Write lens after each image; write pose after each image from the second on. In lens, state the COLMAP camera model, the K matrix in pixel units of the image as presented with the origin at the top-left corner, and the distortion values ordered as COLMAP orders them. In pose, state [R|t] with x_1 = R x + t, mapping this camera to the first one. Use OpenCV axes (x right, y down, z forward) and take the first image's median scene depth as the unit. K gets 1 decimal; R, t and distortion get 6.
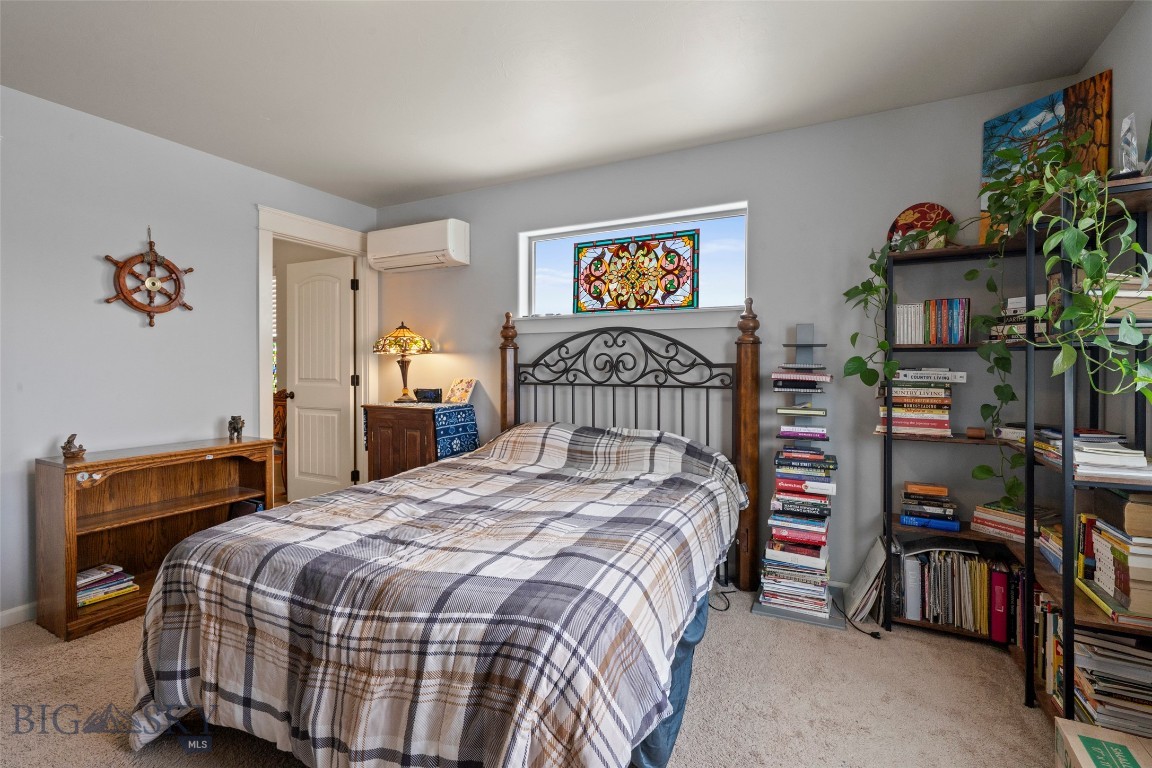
lens RADIAL K [[525.5, 0, 575.8], [0, 525.5, 374.5], [0, 0, 1]] dist [-0.003472, 0.000768]
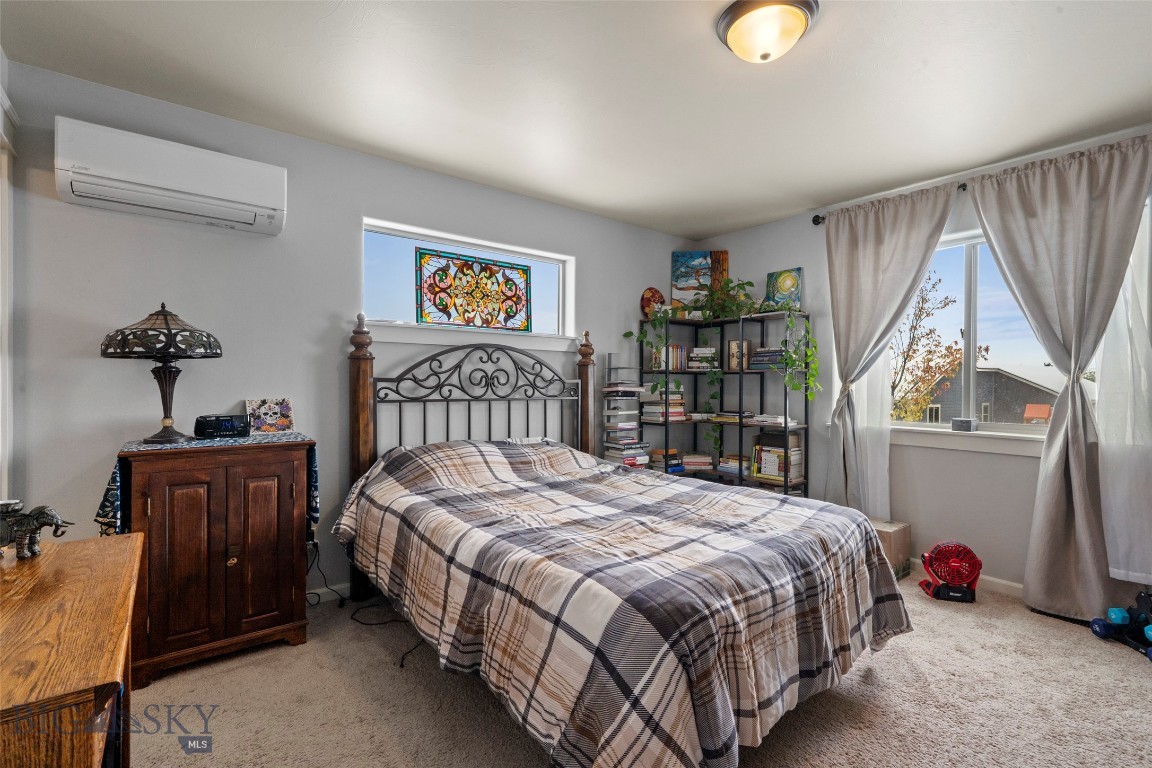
lens RADIAL K [[525.5, 0, 573.1], [0, 525.5, 383.6], [0, 0, 1]] dist [-0.003472, 0.000768]
pose [[0.410996, -0.002402, 0.911634, -0.780142], [0.008115, 0.999967, -0.001024, -0.008846], [-0.911601, 0.007819, 0.411001, 0.406284]]
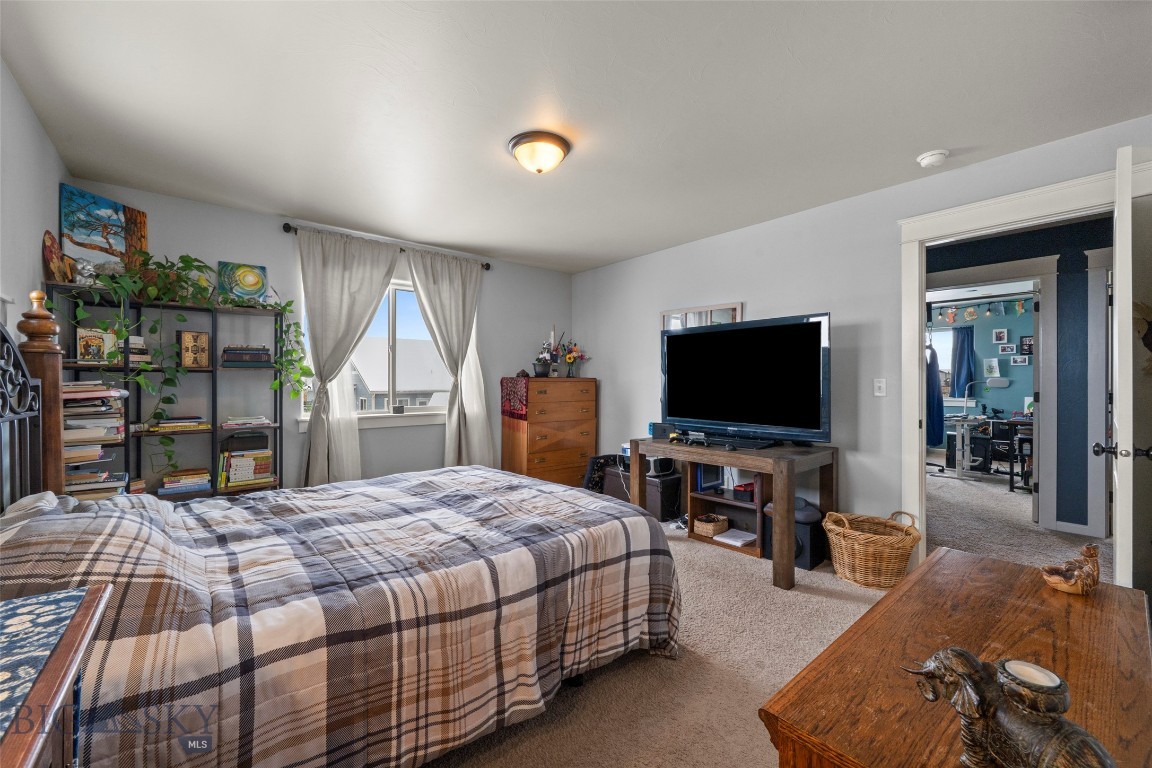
lens RADIAL K [[457.4, 0, 572.6], [0, 457.4, 383.5], [0, 0, 1]] dist [-0.002028, 0.000151]
pose [[-0.923855, -0.002228, 0.382735, -0.526147], [0.005381, 0.999809, 0.018810, -0.020275], [-0.382704, 0.019437, -0.923667, 1.116399]]
